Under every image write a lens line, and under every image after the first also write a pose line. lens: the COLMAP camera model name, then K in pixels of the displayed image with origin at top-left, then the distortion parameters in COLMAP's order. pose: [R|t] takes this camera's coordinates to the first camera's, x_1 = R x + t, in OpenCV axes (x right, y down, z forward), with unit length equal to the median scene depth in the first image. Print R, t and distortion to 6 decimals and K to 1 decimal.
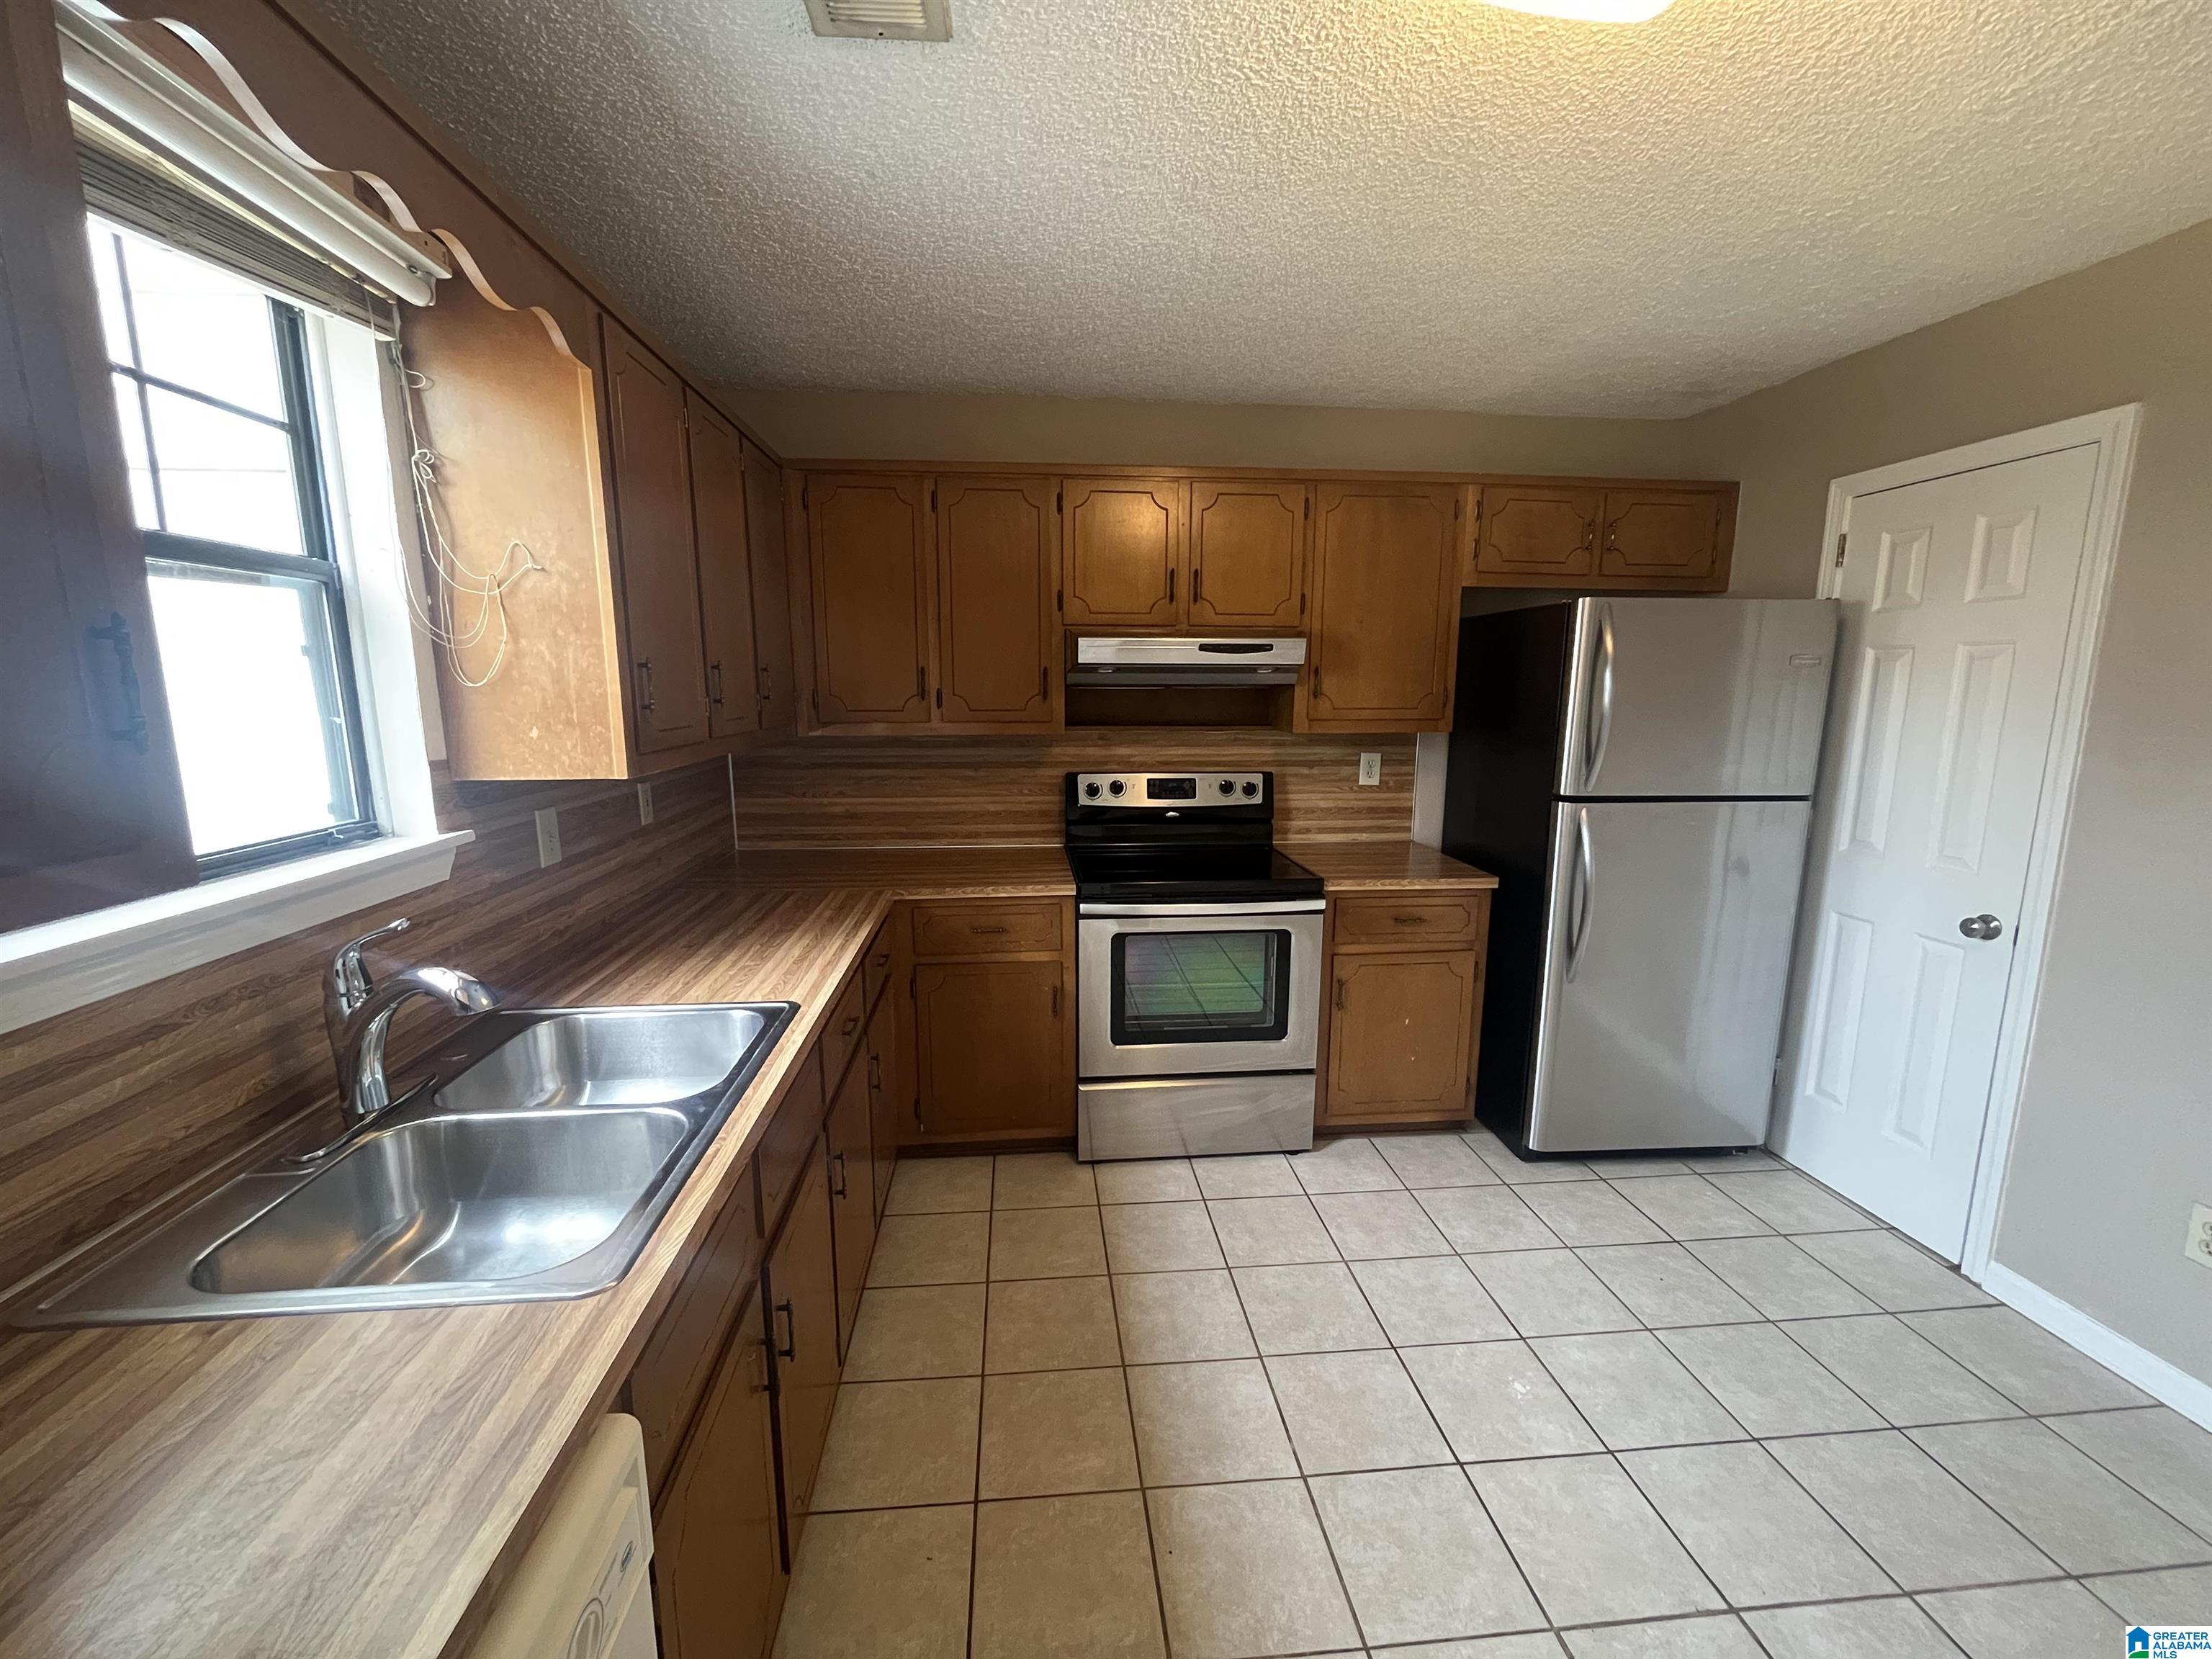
lens RADIAL K [[892.4, 0, 1097.3], [0, 892.4, 836.1], [0, 0, 1]] dist [-0.002549, -0.000094]
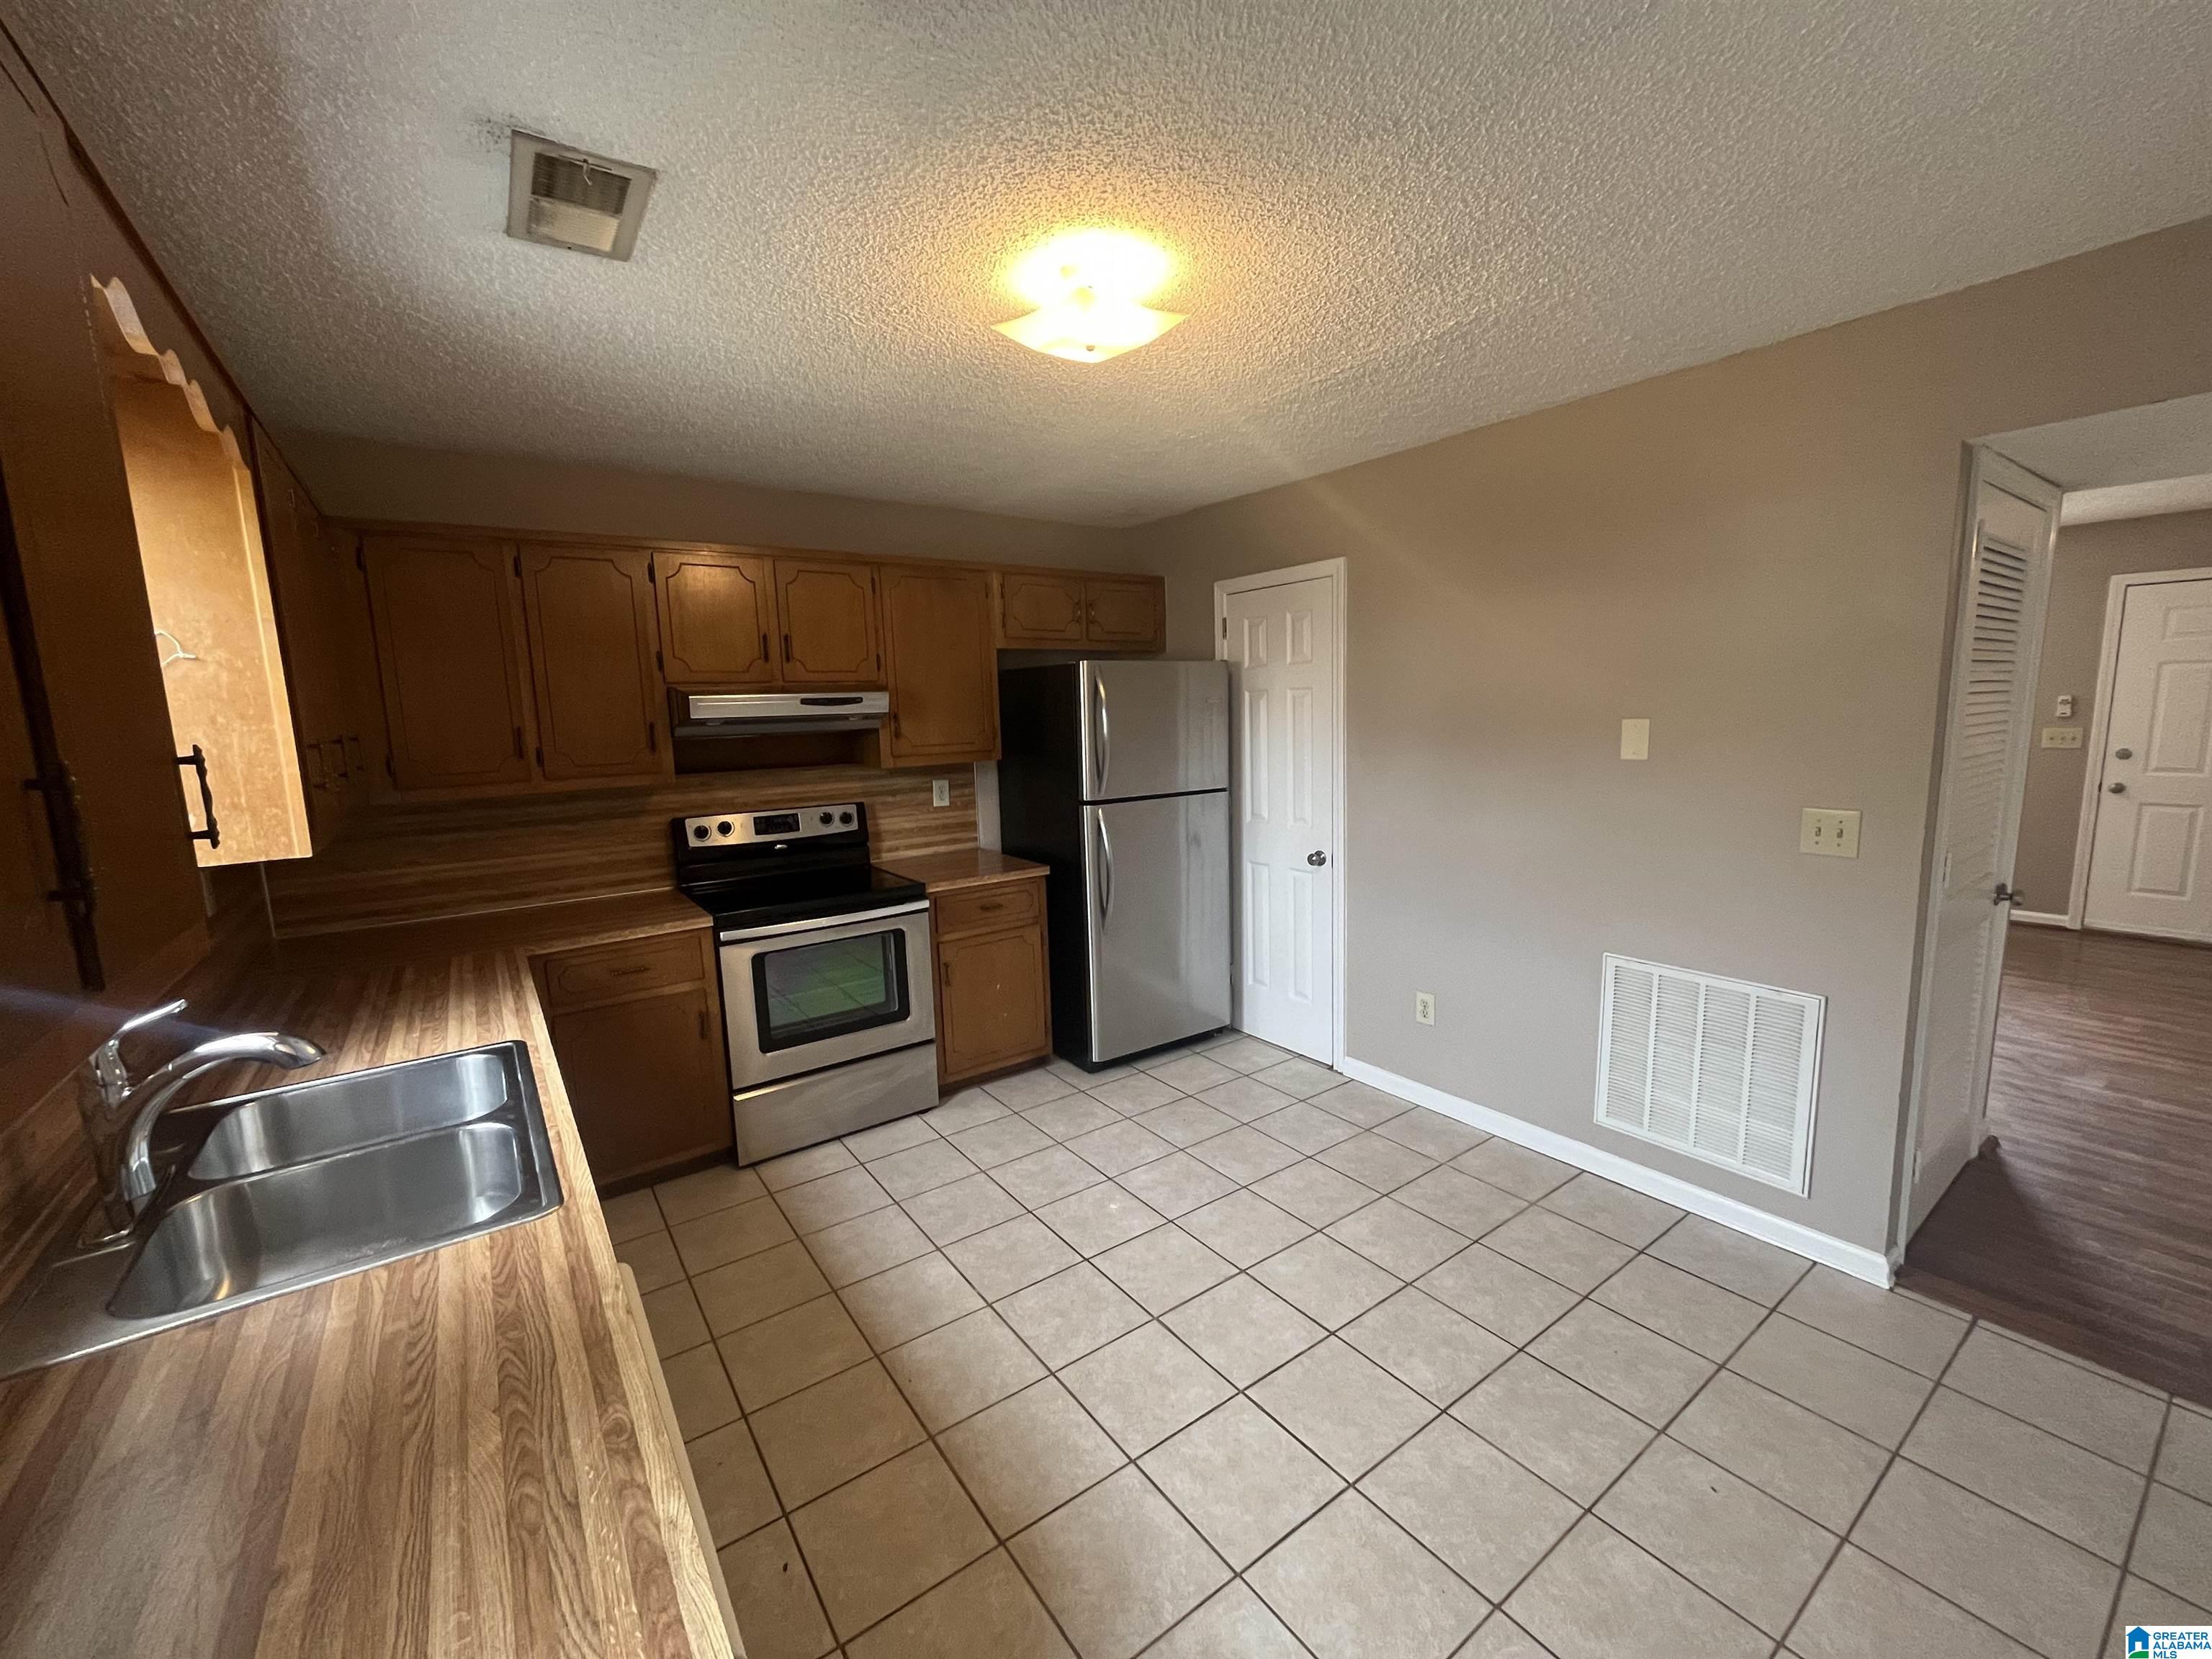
lens RADIAL K [[892.4, 0, 1102.3], [0, 892.4, 830.8], [0, 0, 1]] dist [-0.002549, -0.000094]
pose [[0.862186, -0.098250, 0.496973, -0.149600], [0.117132, 0.993092, -0.006879, 0.012883], [-0.492864, 0.064142, 0.867739, -0.214109]]
